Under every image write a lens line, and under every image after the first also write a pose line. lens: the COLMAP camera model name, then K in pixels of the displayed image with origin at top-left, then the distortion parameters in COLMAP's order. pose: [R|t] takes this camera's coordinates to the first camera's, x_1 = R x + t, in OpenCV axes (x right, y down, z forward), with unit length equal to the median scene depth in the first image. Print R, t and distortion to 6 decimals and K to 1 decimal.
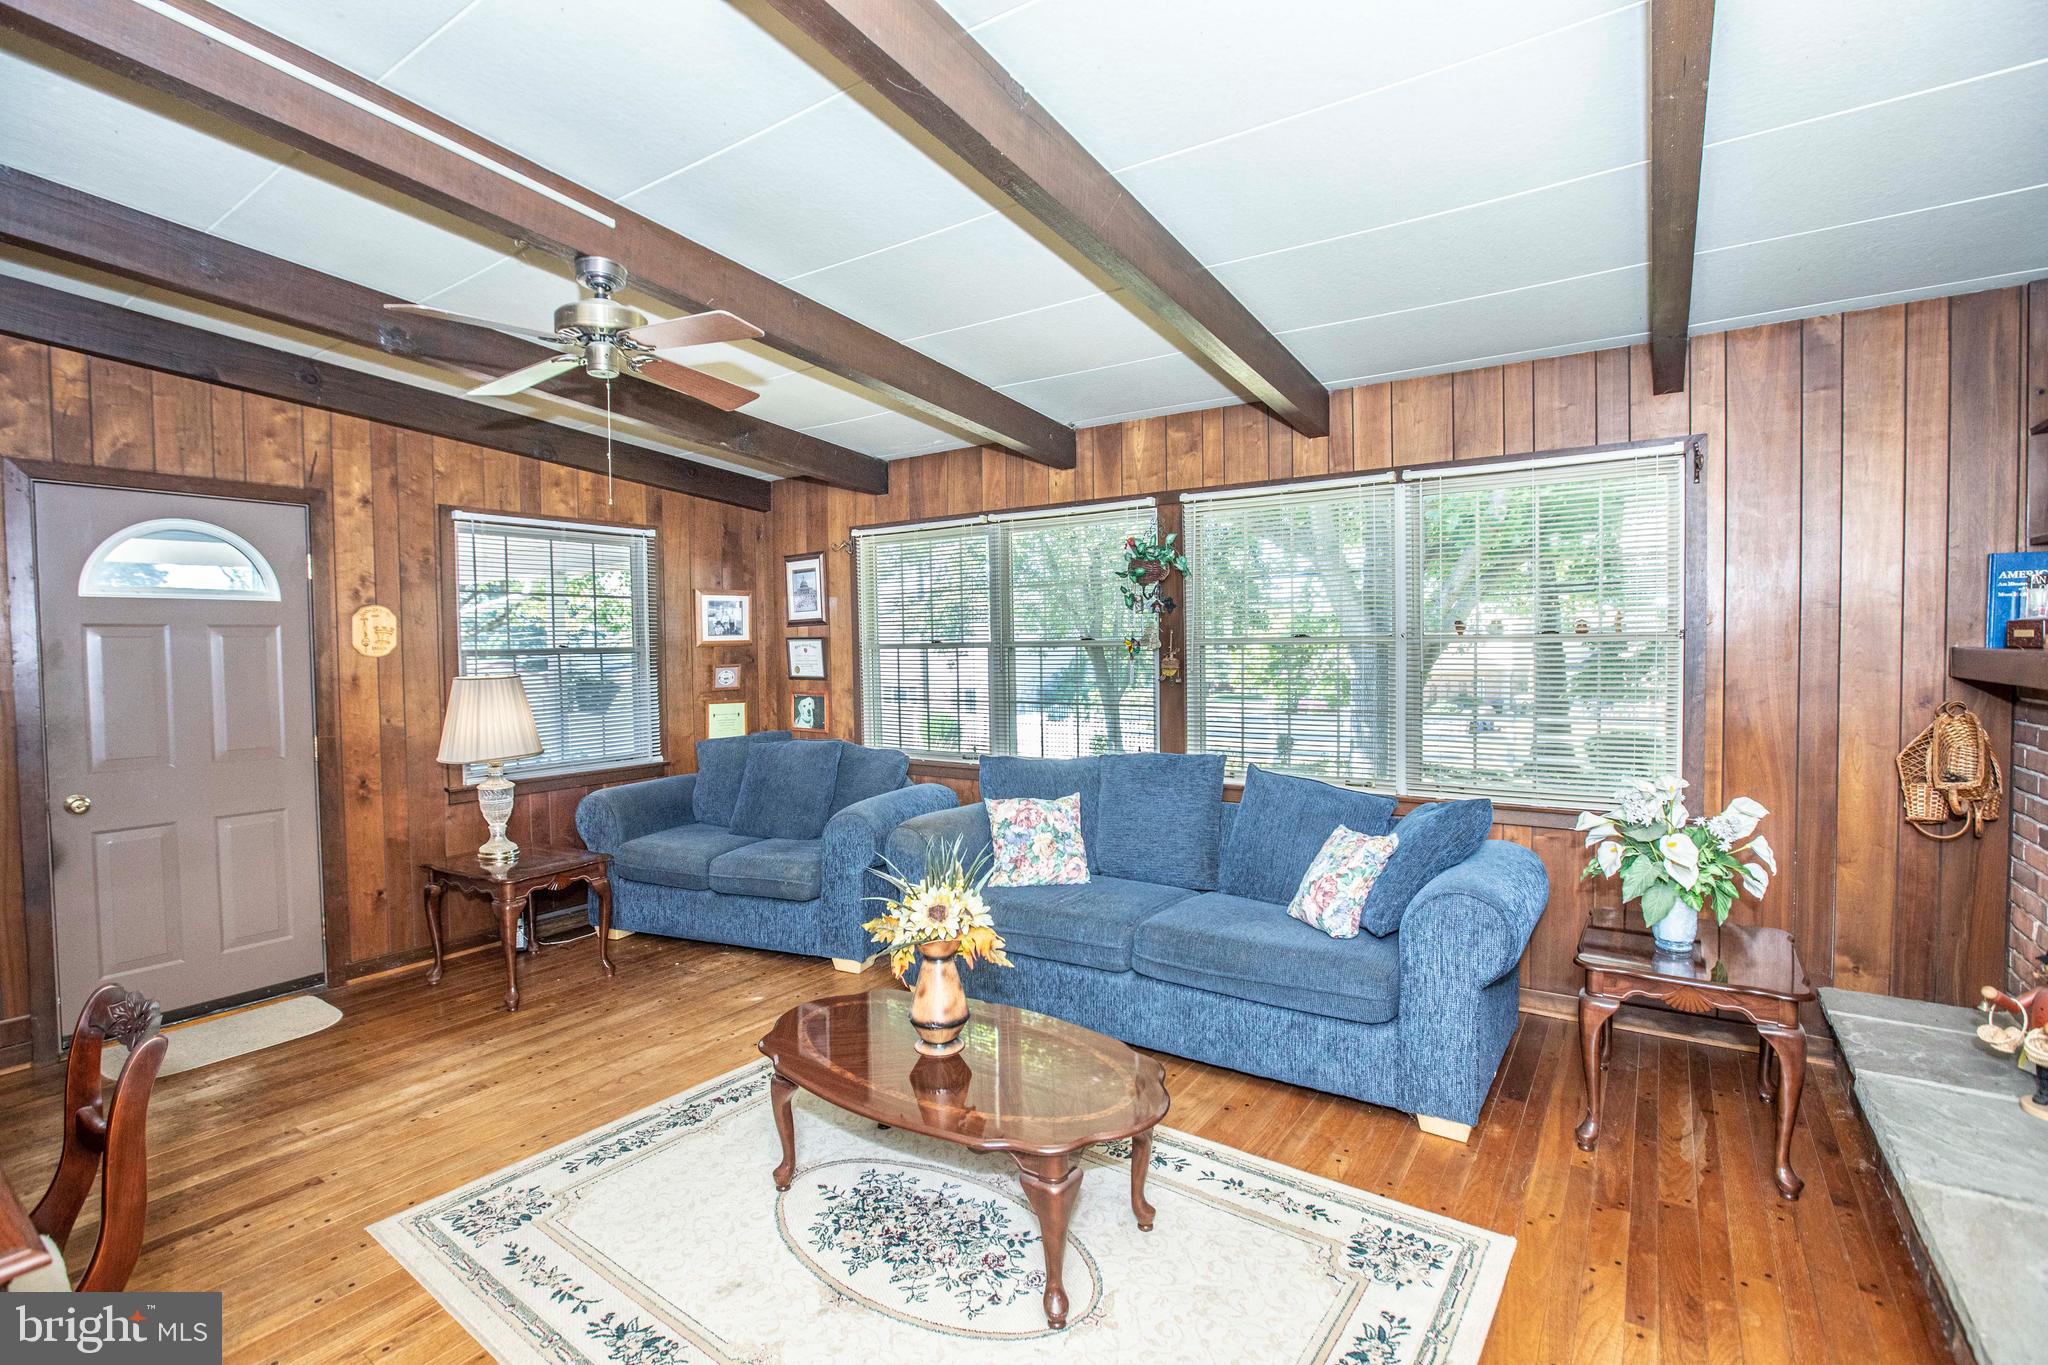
lens RADIAL K [[947.4, 0, 1019.9], [0, 947.4, 677.8], [0, 0, 1]] dist [-0.059366, 0.025789]
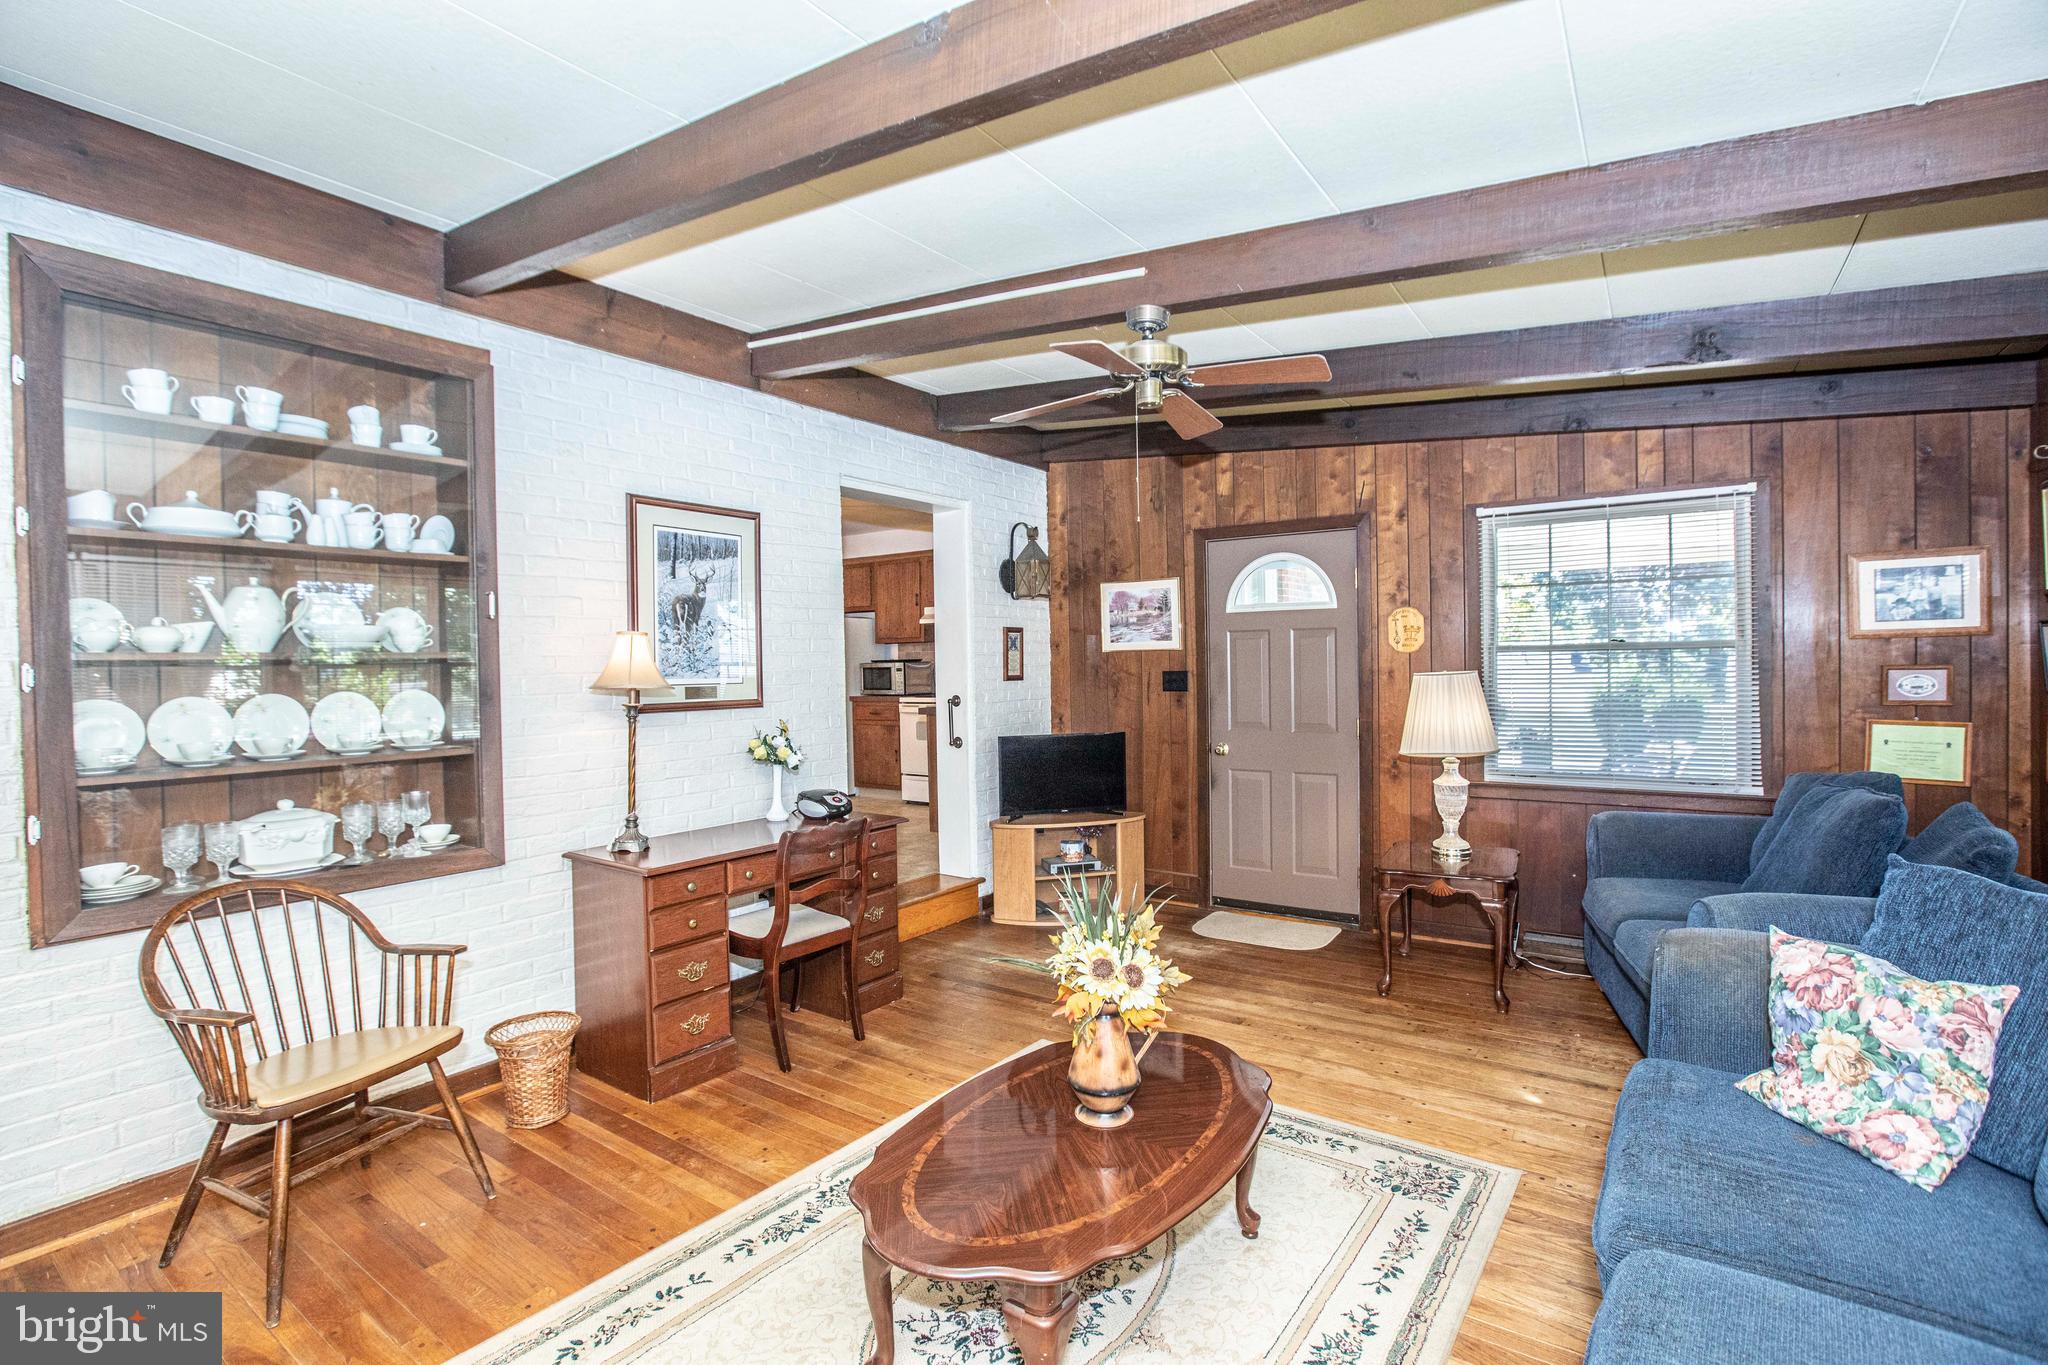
lens RADIAL K [[947.4, 0, 1019.9], [0, 947.4, 677.8], [0, 0, 1]] dist [-0.059366, 0.025789]
pose [[-0.013955, 0.029183, -0.999477, 0.456842], [-0.019592, 0.999374, 0.029454, -0.017041], [0.999711, 0.019993, -0.013374, 0.559288]]
